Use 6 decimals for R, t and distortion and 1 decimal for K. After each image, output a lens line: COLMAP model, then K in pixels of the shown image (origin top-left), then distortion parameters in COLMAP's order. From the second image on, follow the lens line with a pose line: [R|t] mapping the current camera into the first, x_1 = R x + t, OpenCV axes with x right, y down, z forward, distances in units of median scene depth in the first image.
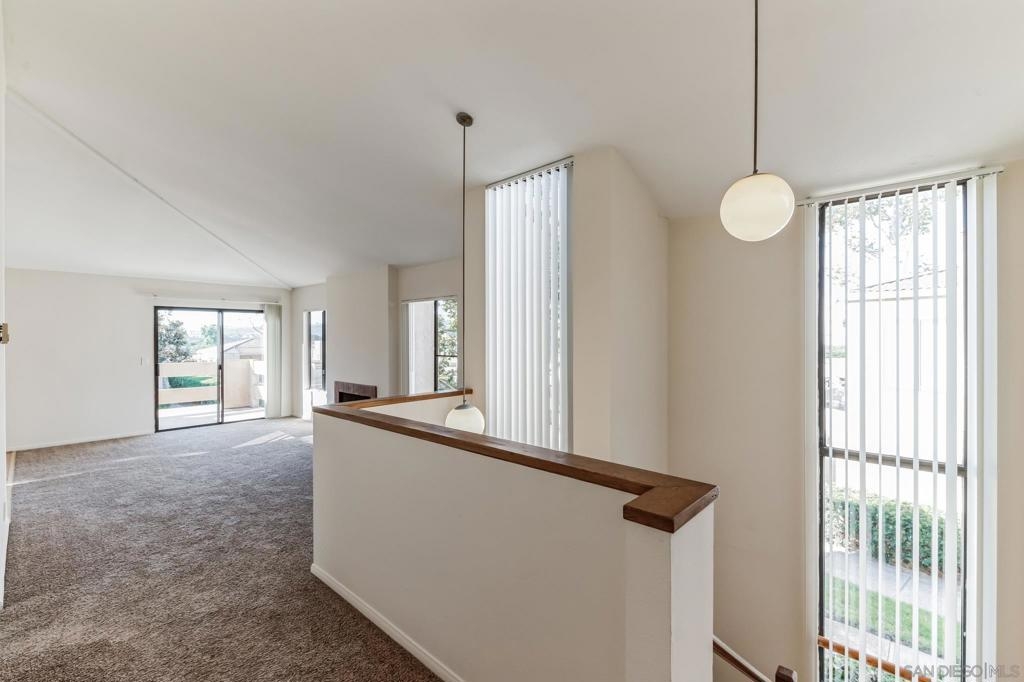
lens RADIAL K [[445.6, 0, 523.5], [0, 445.6, 338.2], [0, 0, 1]] dist [0.000270, -0.000257]
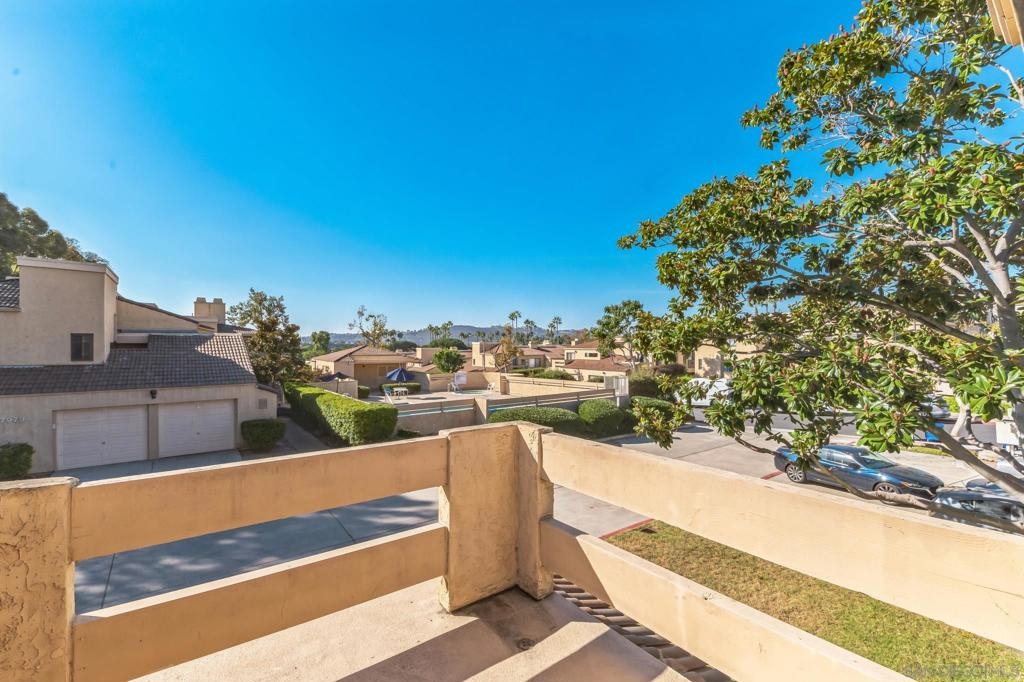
lens RADIAL K [[445.6, 0, 523.5], [0, 445.6, 338.2], [0, 0, 1]] dist [0.000270, -0.000257]
pose [[0.983755, -0.000573, -0.179517, -0.718617], [-0.002105, 0.999889, -0.014731, -0.006086], [0.179505, 0.014870, 0.983645, 0.909851]]
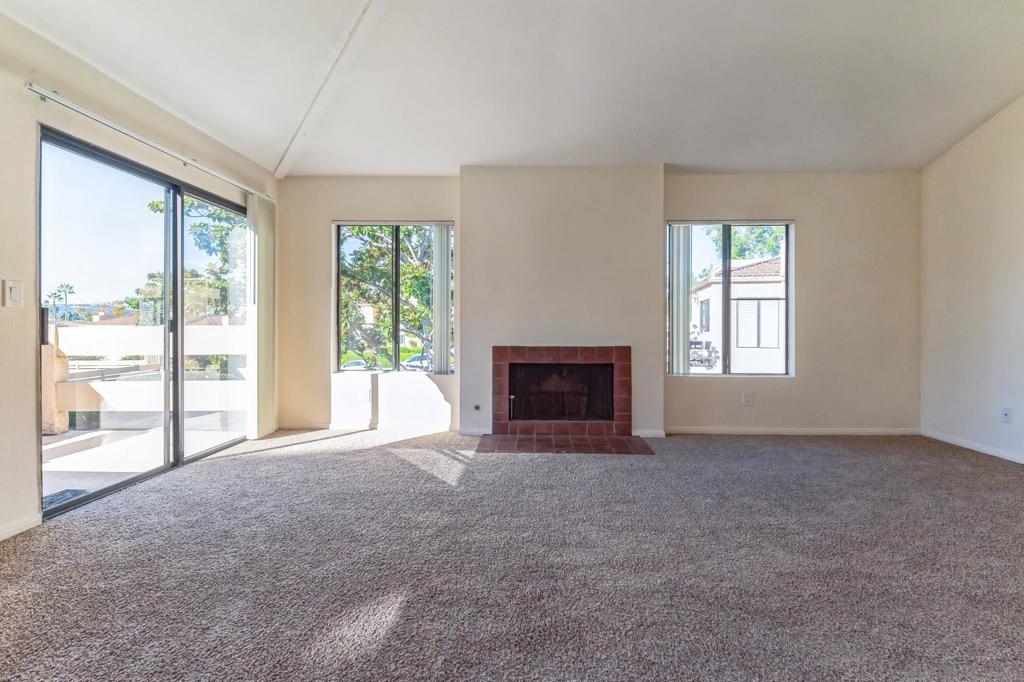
lens RADIAL K [[438.3, 0, 521.4], [0, 438.3, 325.8], [0, 0, 1]] dist [0.000664, -0.000153]
pose [[0.764961, 0.001064, 0.644076, -0.678956], [-0.002523, 0.999996, 0.001344, 0.060370], [-0.644072, -0.002654, 0.764960, 0.480196]]
